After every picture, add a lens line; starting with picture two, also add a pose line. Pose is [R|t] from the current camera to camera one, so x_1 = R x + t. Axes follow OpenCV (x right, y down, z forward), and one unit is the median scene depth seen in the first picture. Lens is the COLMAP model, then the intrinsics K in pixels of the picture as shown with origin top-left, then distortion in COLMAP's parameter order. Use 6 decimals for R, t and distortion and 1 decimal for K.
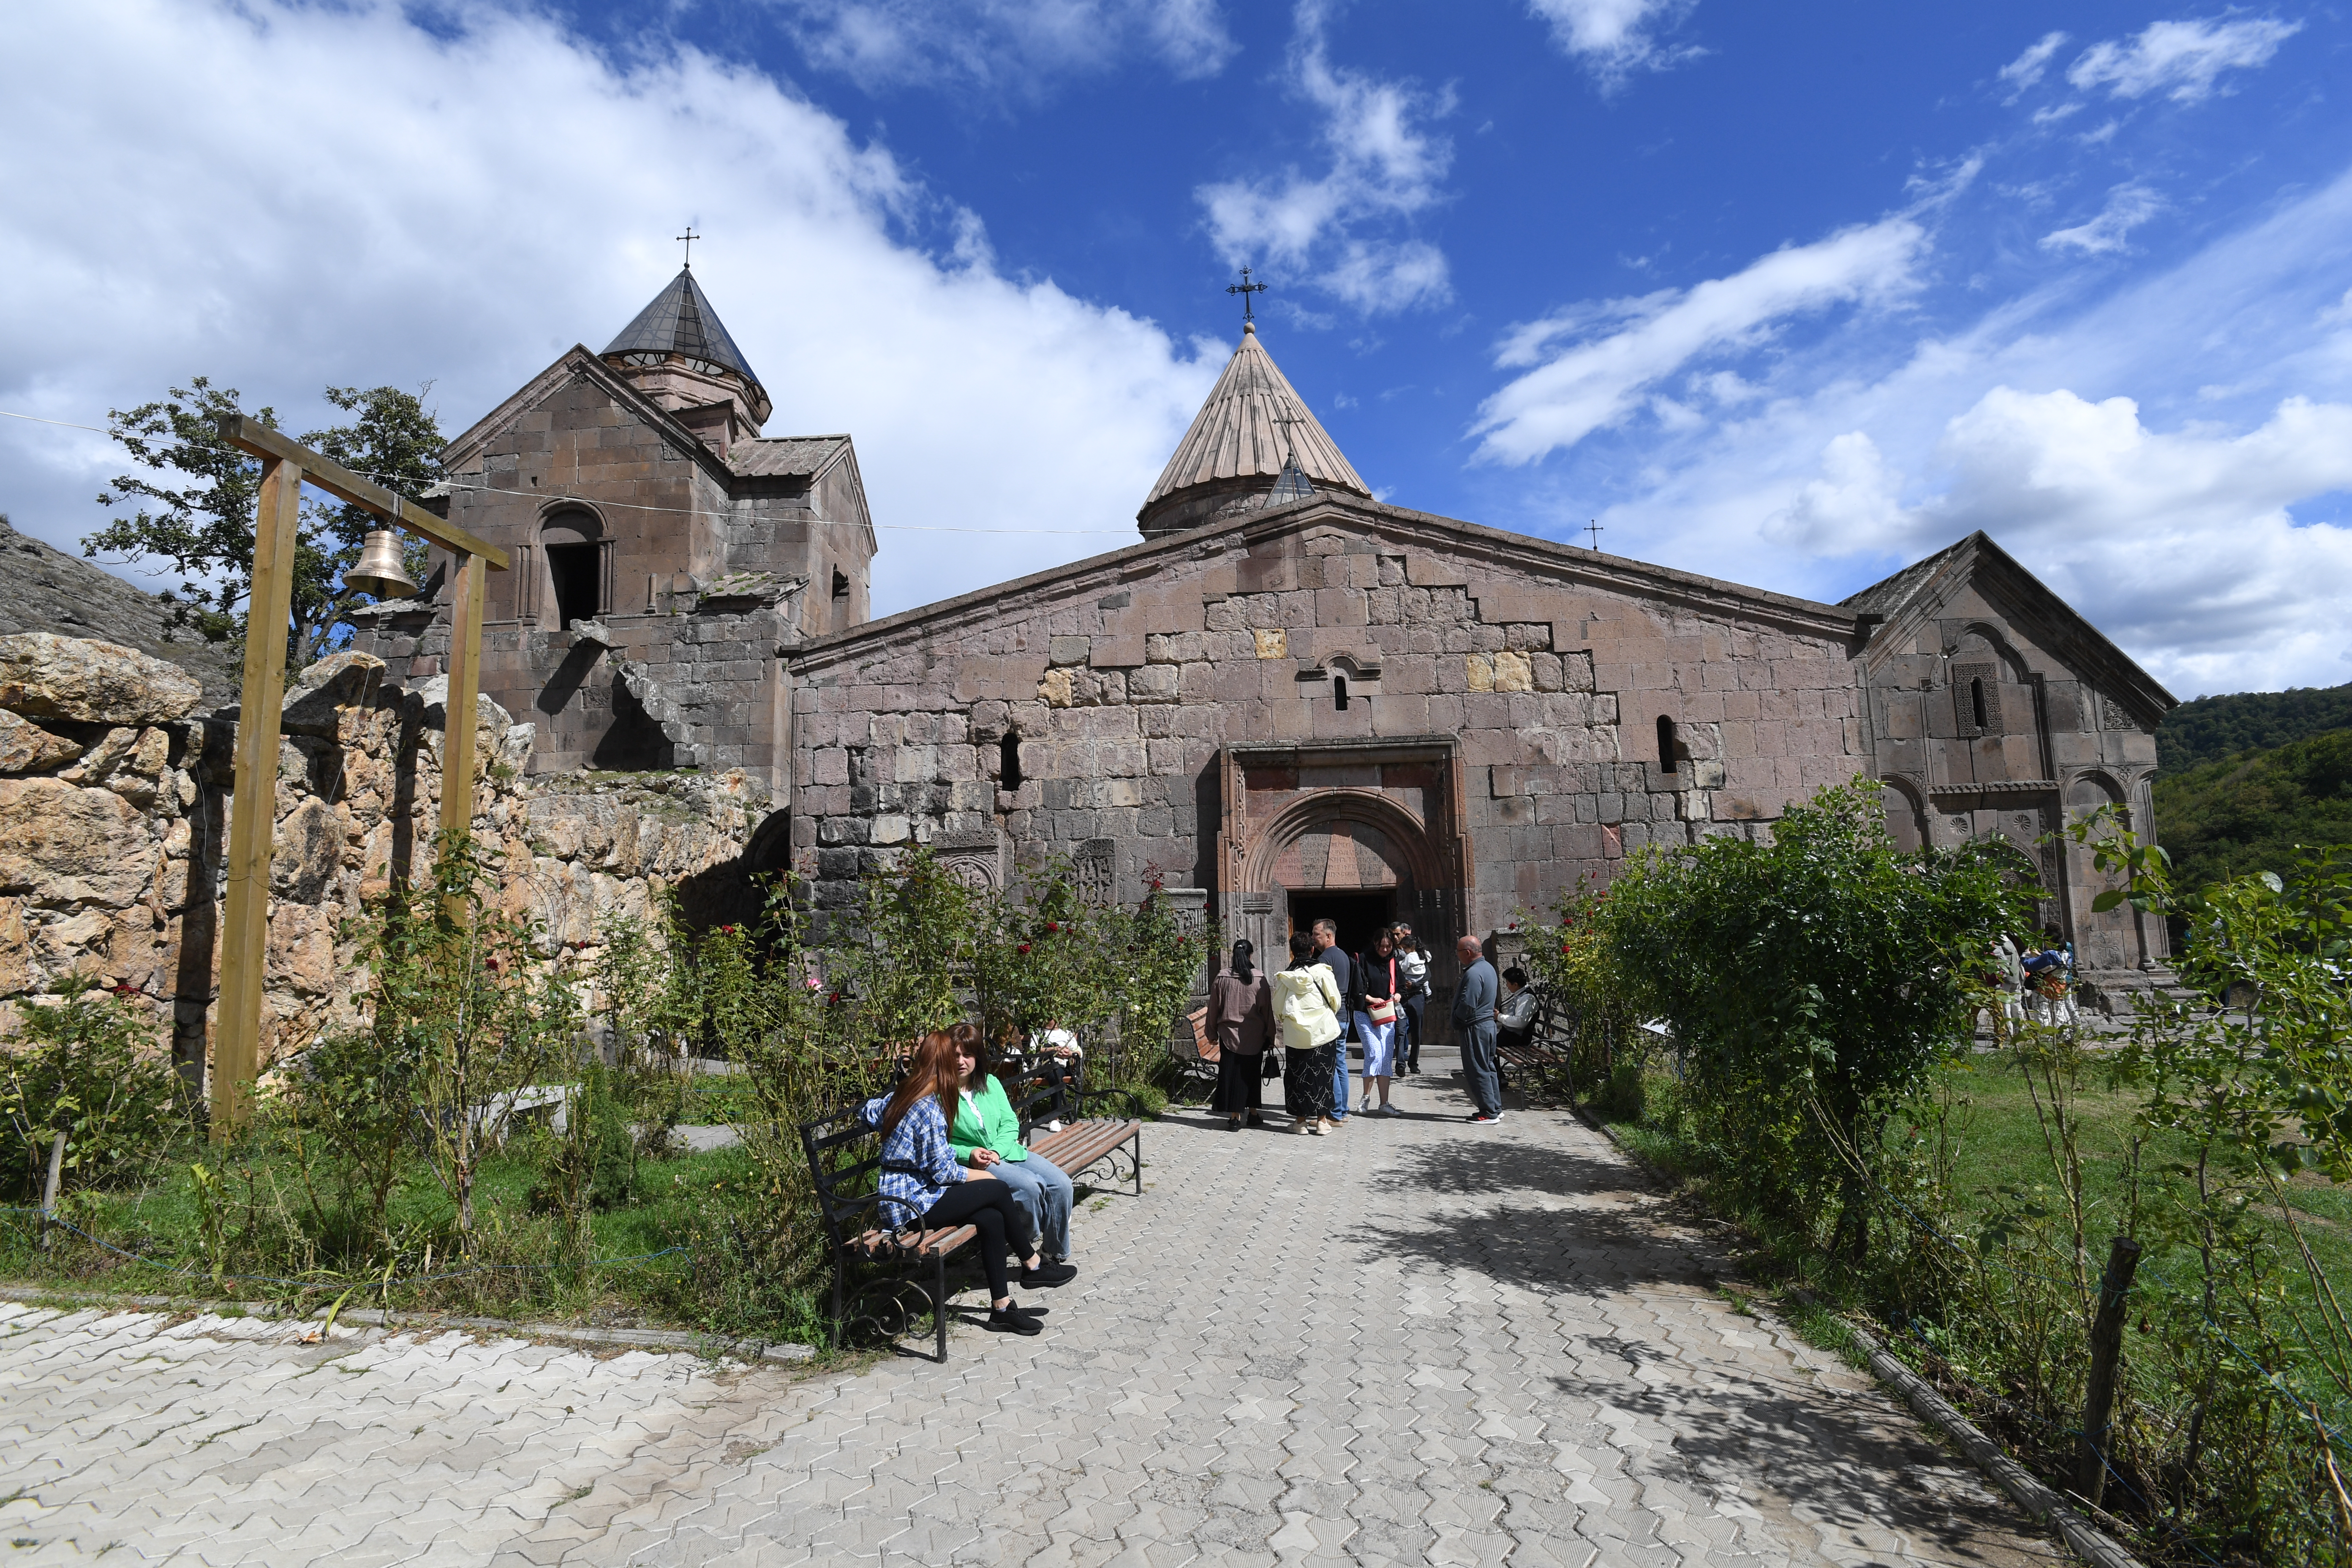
lens RADIAL K [[1148.5, 0, 1176.0], [0, 1148.5, 784.0], [0, 0, 1]] dist [-0.077027, 0.037615]
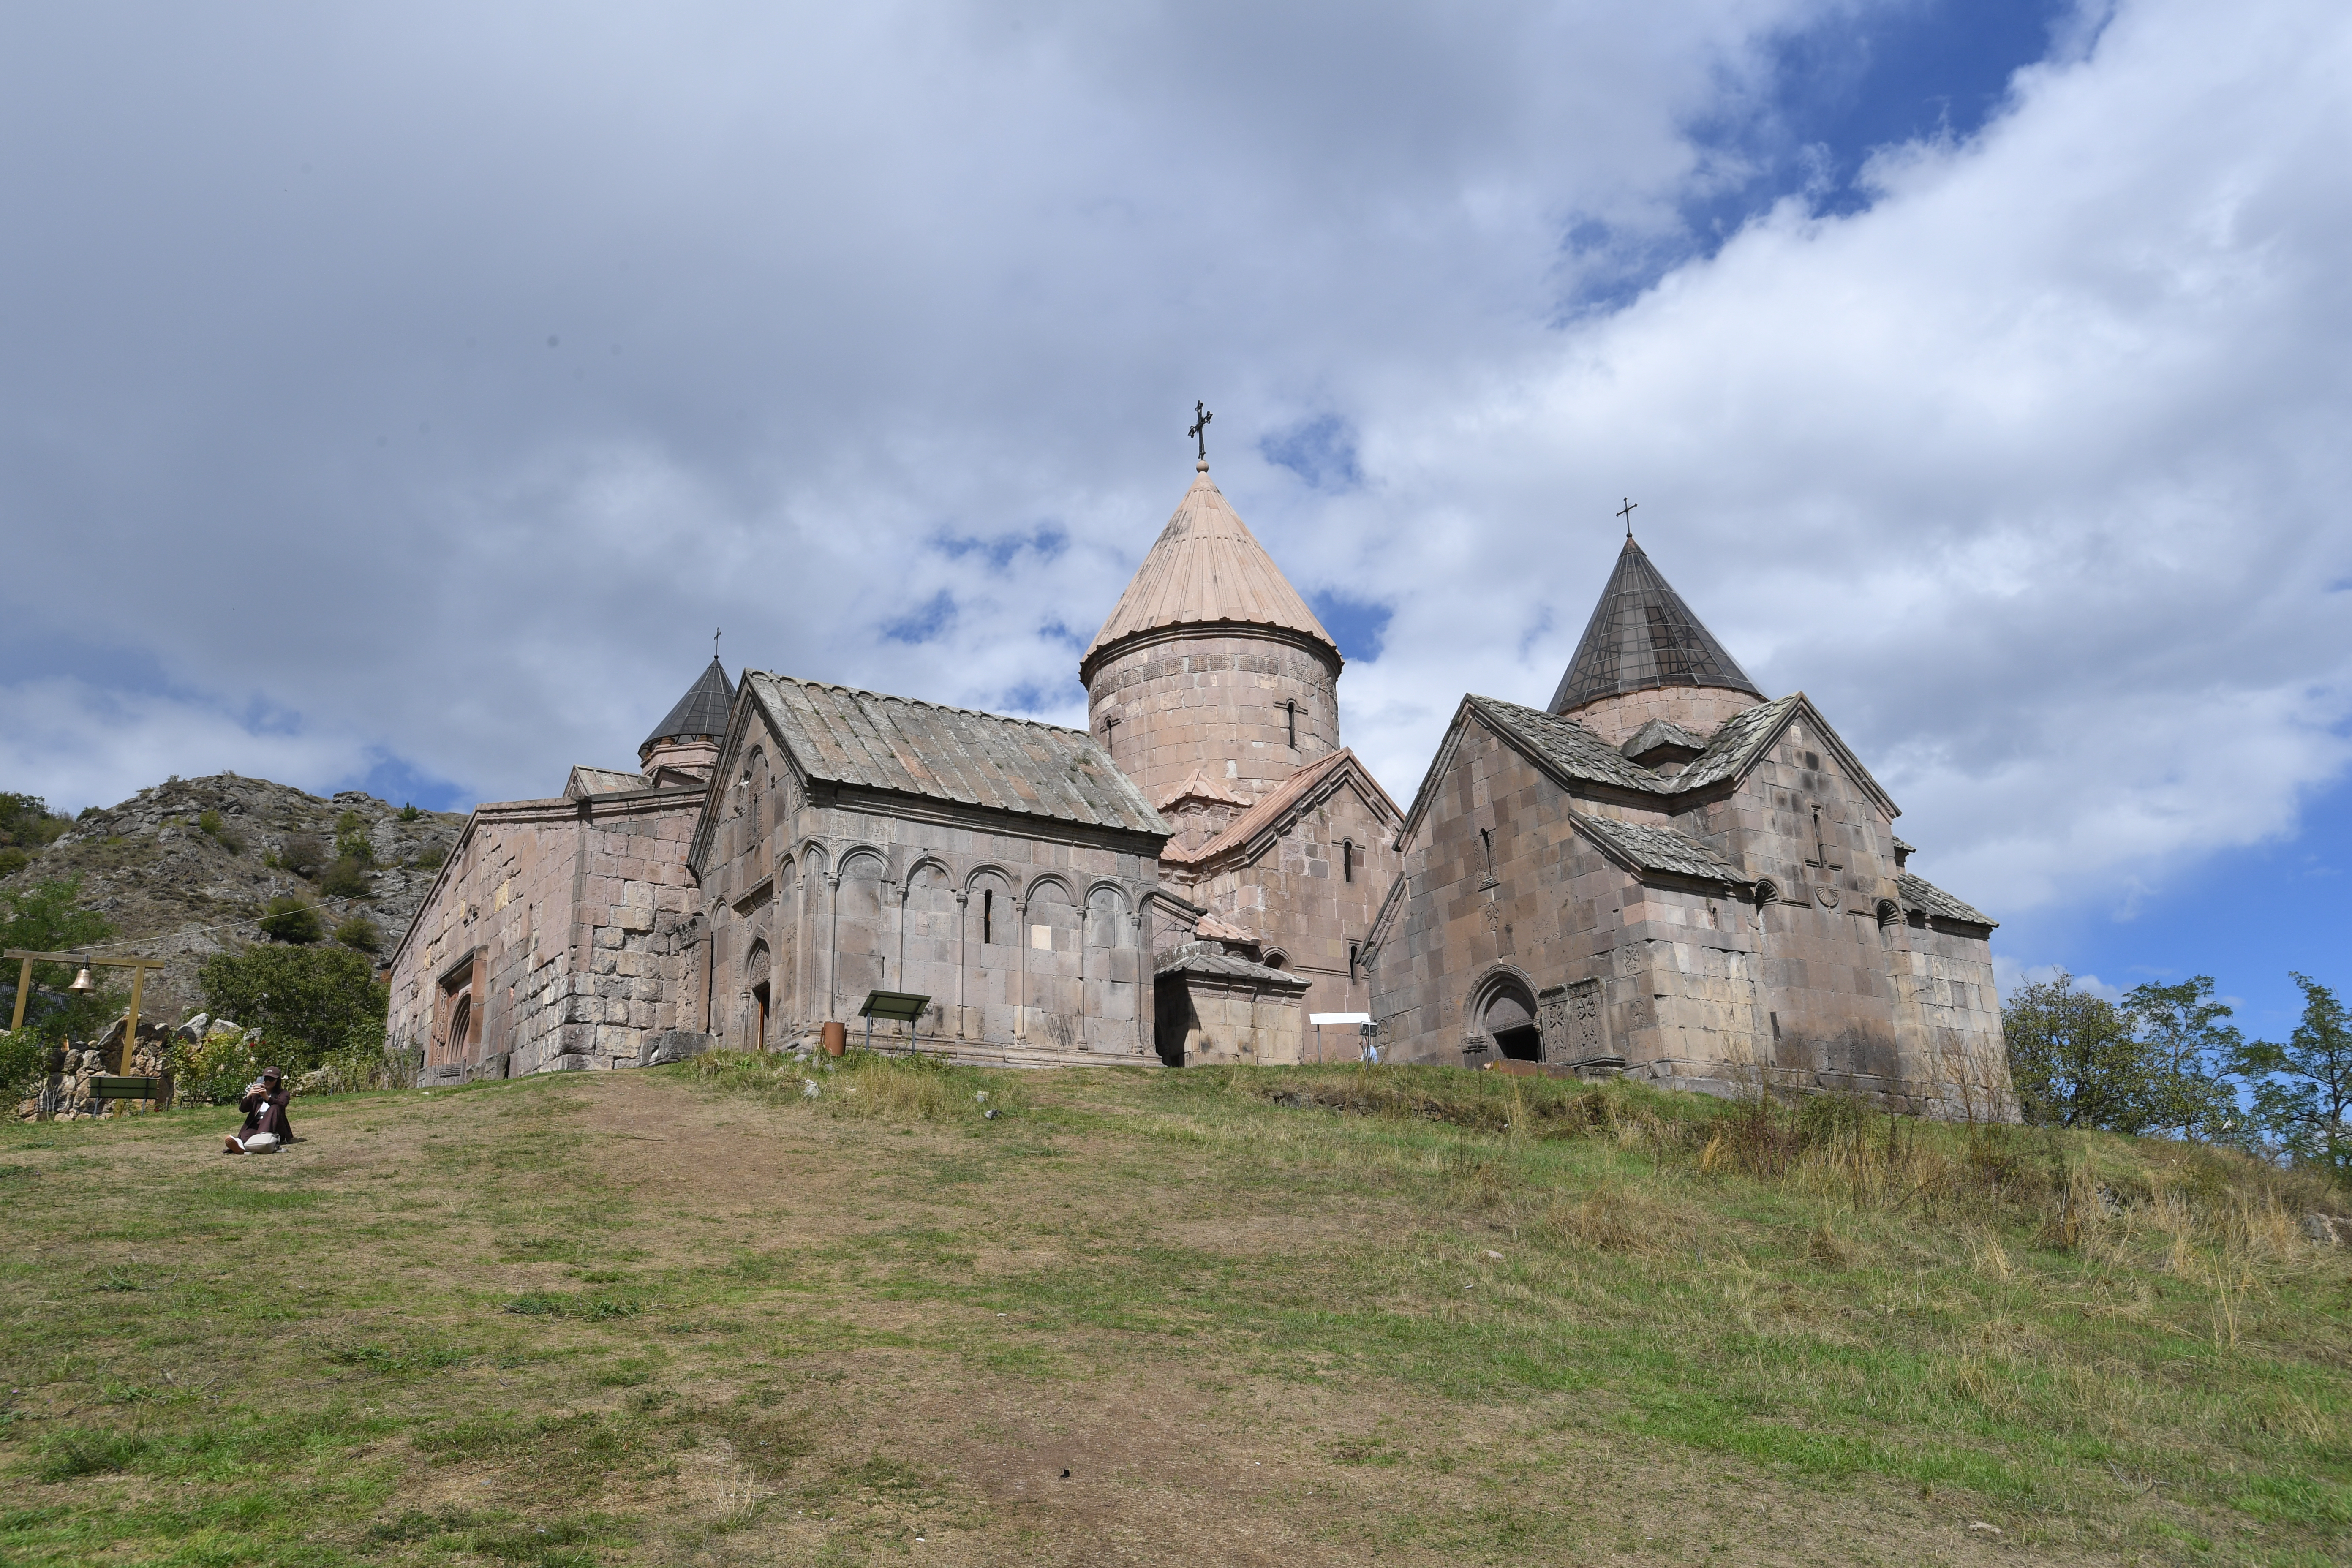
lens RADIAL K [[1805.5, 0, 1176.0], [0, 1805.5, 784.0], [0, 0, 1]] dist [-0.003614, -0.000109]
pose [[0.591139, -0.251041, -0.766507, 2.619368], [0.128801, 0.967515, -0.217542, 0.382029], [0.796219, 0.029871, 0.604270, 0.262195]]
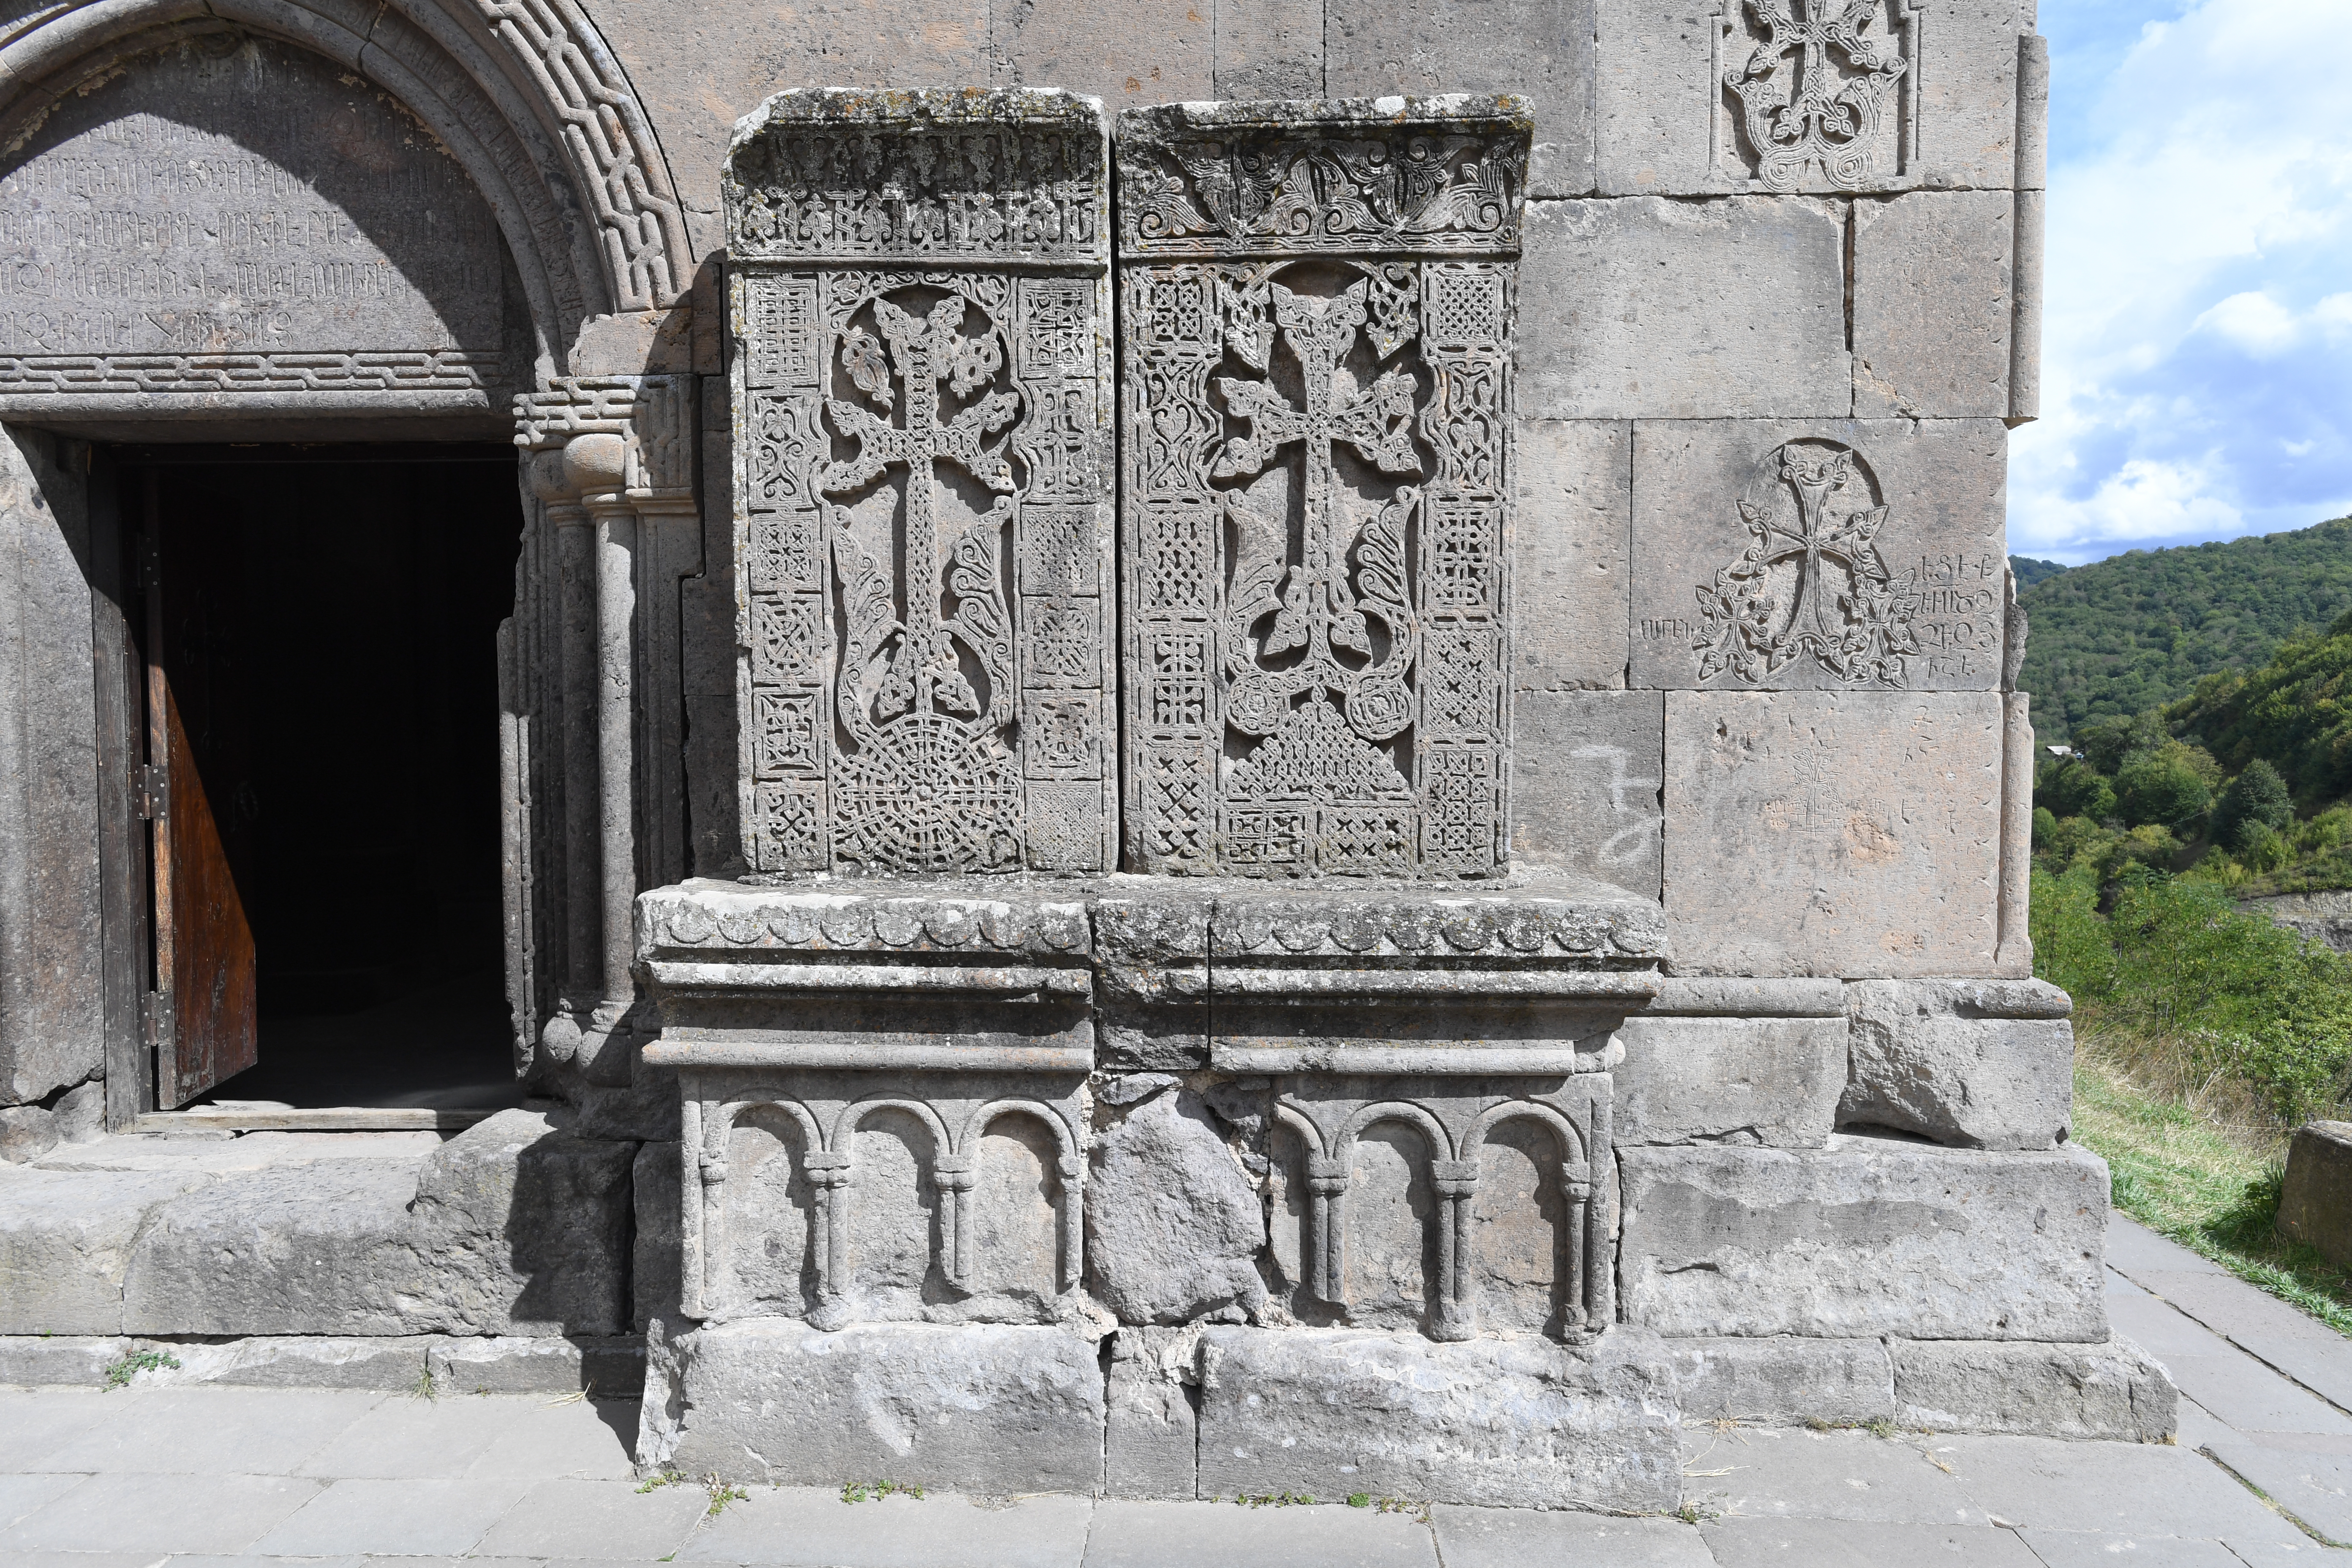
lens RADIAL K [[1496.4, 0, 1176.0], [0, 1496.4, 784.0], [0, 0, 1]] dist [-0.041732, 0.047500]
pose [[0.999566, 0.028924, 0.005539, 1.093222], [-0.029446, 0.984558, 0.172562, 0.244079], [-0.000462, -0.172650, 0.984983, 1.856284]]
